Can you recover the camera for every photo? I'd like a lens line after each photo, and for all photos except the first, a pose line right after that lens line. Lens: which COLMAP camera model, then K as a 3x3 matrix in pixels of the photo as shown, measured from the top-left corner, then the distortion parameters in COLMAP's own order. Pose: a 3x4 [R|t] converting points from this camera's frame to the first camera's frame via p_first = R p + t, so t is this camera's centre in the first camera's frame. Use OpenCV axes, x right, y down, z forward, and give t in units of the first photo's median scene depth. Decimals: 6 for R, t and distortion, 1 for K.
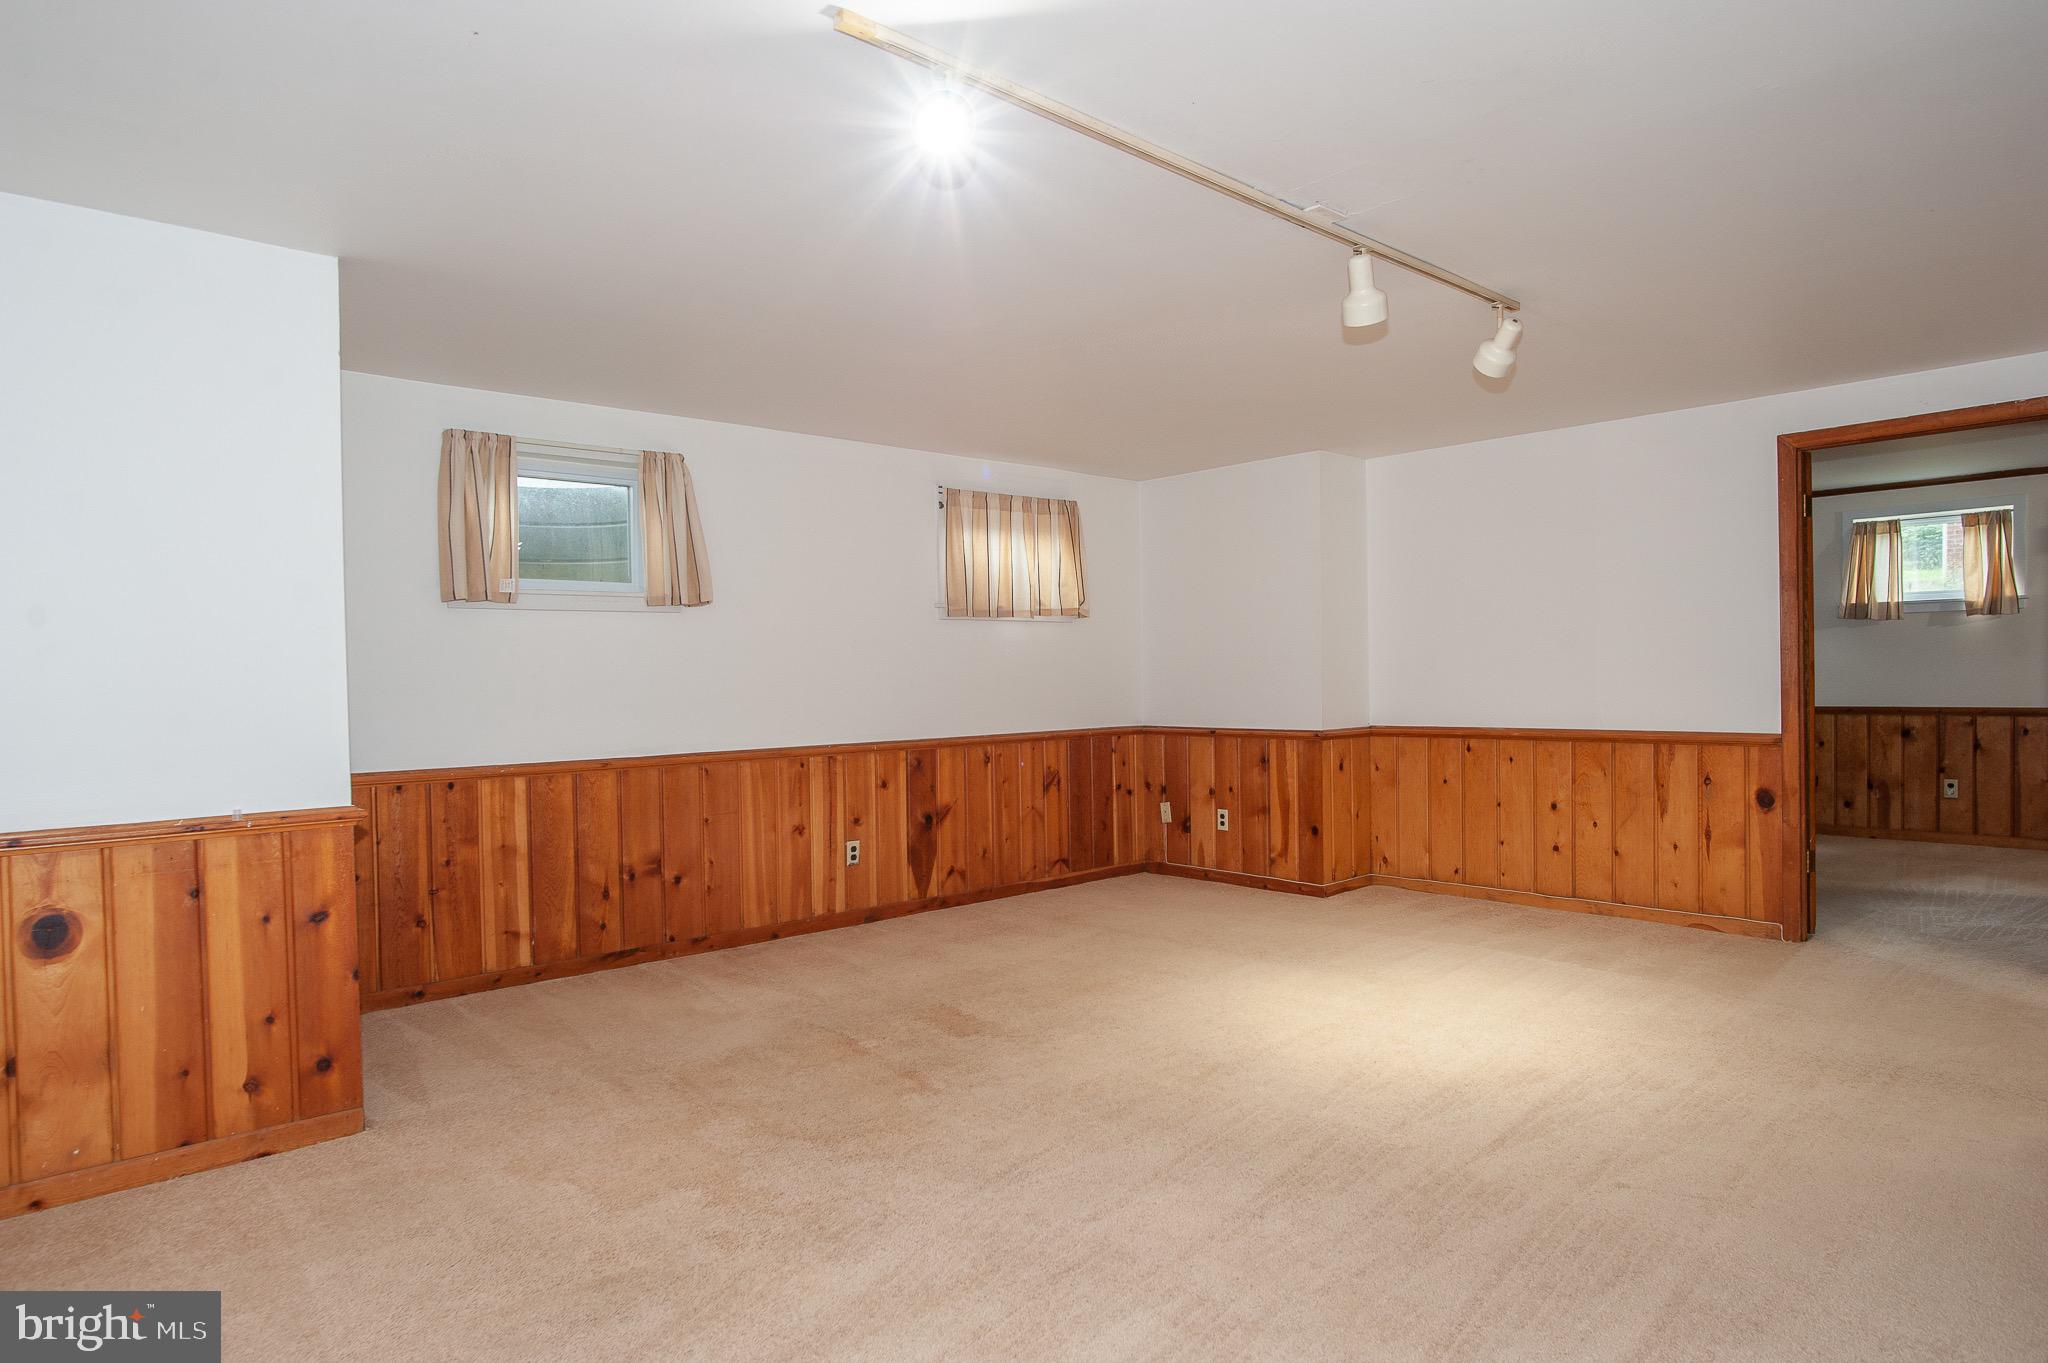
lens RADIAL K [[1203.2, 0, 1024.5], [0, 1203.2, 685.9], [0, 0, 1]] dist [-0.000892, -0.001823]
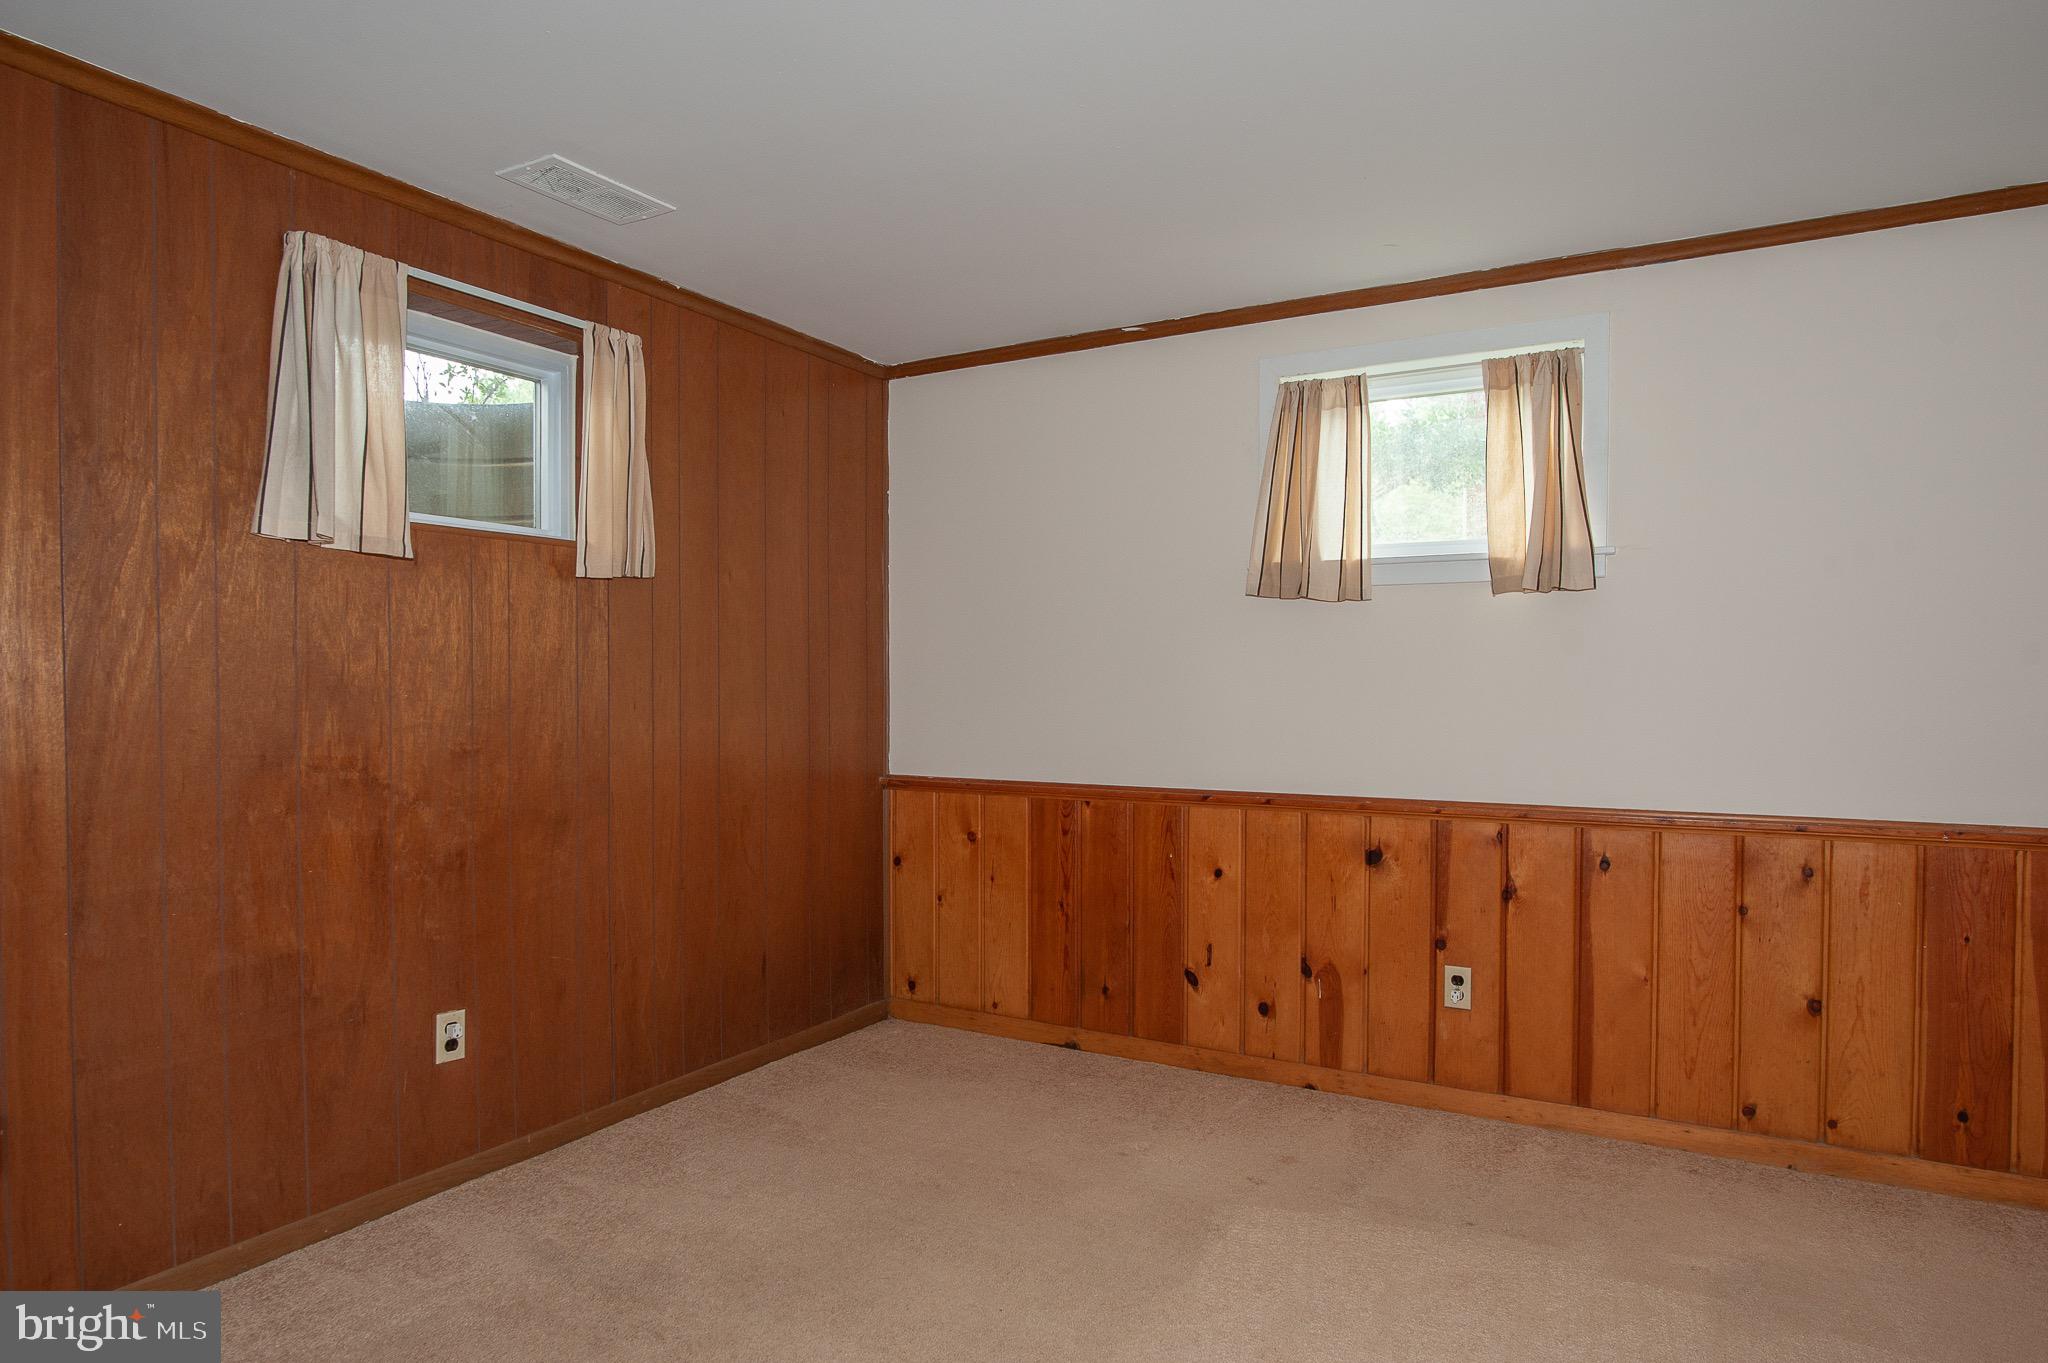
lens RADIAL K [[1203.2, 0, 1024.2], [0, 1203.2, 670.8], [0, 0, 1]] dist [-0.000892, -0.001823]
pose [[0.957426, -0.004429, 0.288644, 0.489689], [-0.001071, 0.999821, 0.018894, -0.037918], [-0.288676, -0.018399, 0.957250, 0.623115]]
